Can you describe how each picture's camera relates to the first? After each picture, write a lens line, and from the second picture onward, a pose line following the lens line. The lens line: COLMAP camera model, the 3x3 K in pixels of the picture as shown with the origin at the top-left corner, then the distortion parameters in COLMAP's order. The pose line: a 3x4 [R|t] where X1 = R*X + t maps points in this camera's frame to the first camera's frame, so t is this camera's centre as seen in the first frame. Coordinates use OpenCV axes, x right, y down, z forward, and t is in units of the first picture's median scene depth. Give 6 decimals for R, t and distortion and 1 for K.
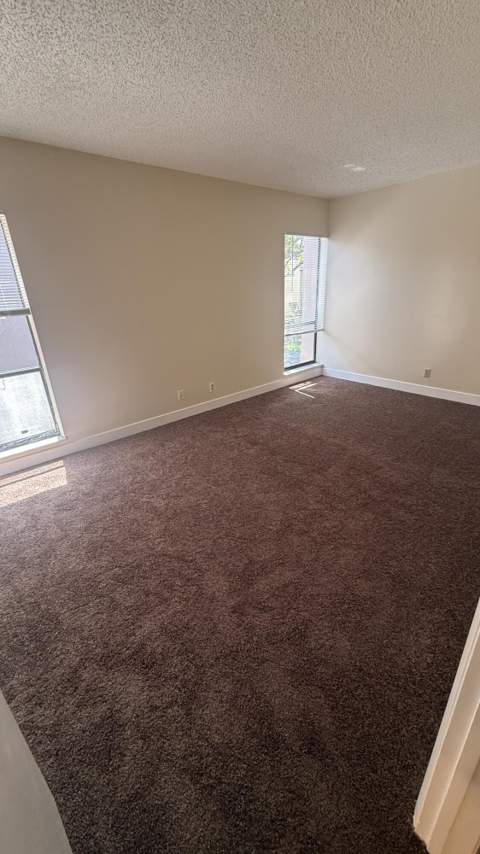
lens RADIAL K [[341.6, 0, 240.3], [0, 341.6, 423.4], [0, 0, 1]] dist [0.000642, 0.000073]
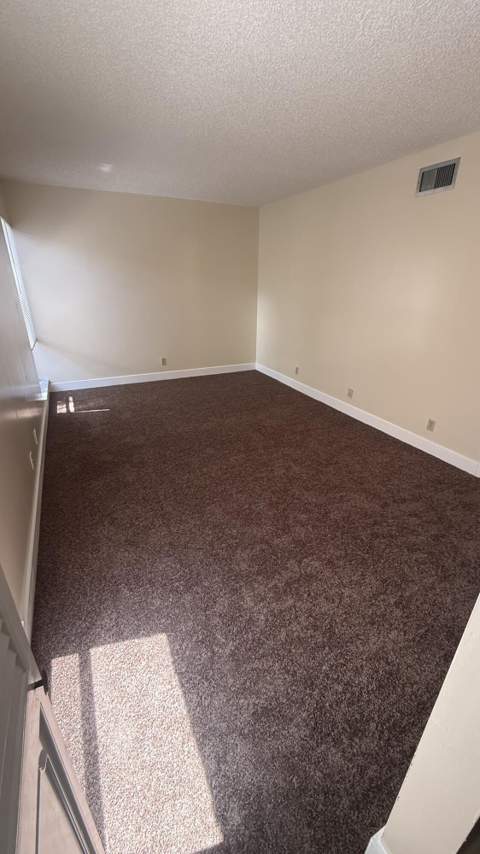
lens RADIAL K [[341.6, 0, 240.3], [0, 341.6, 423.4], [0, 0, 1]] dist [0.000642, 0.000073]
pose [[0.266338, -0.346604, 0.899405, -0.514704], [0.344012, 0.905838, 0.247212, -0.144188], [-0.900400, 0.243564, 0.360495, 0.350702]]
